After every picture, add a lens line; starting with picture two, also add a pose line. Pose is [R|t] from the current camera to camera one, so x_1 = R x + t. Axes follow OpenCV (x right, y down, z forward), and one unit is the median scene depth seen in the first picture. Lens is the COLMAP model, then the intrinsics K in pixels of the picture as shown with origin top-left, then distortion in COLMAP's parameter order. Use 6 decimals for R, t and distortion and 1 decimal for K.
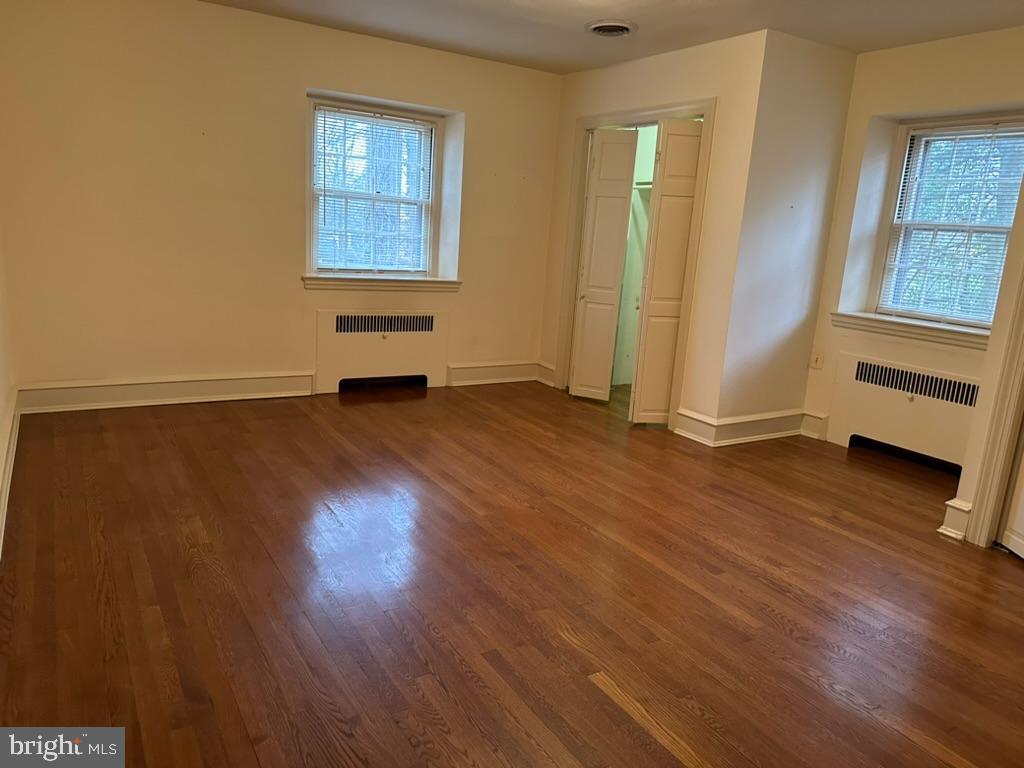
lens RADIAL K [[712.3, 0, 513.5], [0, 712.3, 382.9], [0, 0, 1]] dist [0.035957, -0.050285]
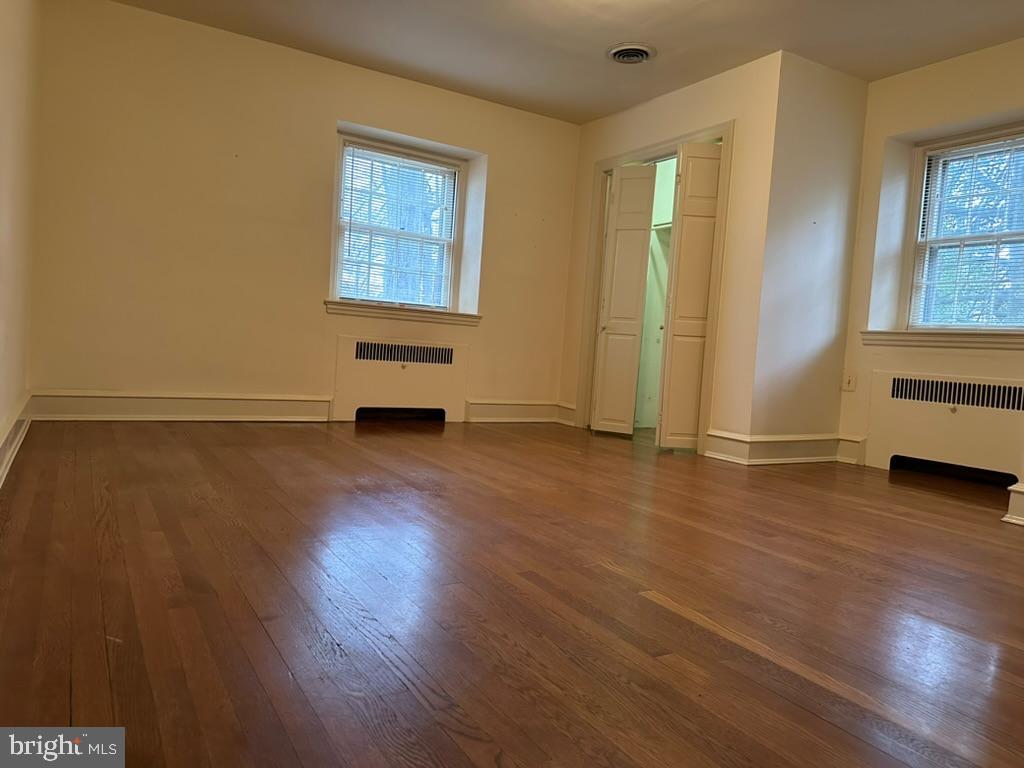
lens RADIAL K [[712.3, 0, 510.7], [0, 712.3, 375.4], [0, 0, 1]] dist [0.035957, -0.050285]
pose [[0.999813, 0.002732, -0.019142, -0.016291], [-0.005806, 0.986709, -0.162395, 0.125509], [0.018443, 0.162476, 0.986540, 0.035908]]
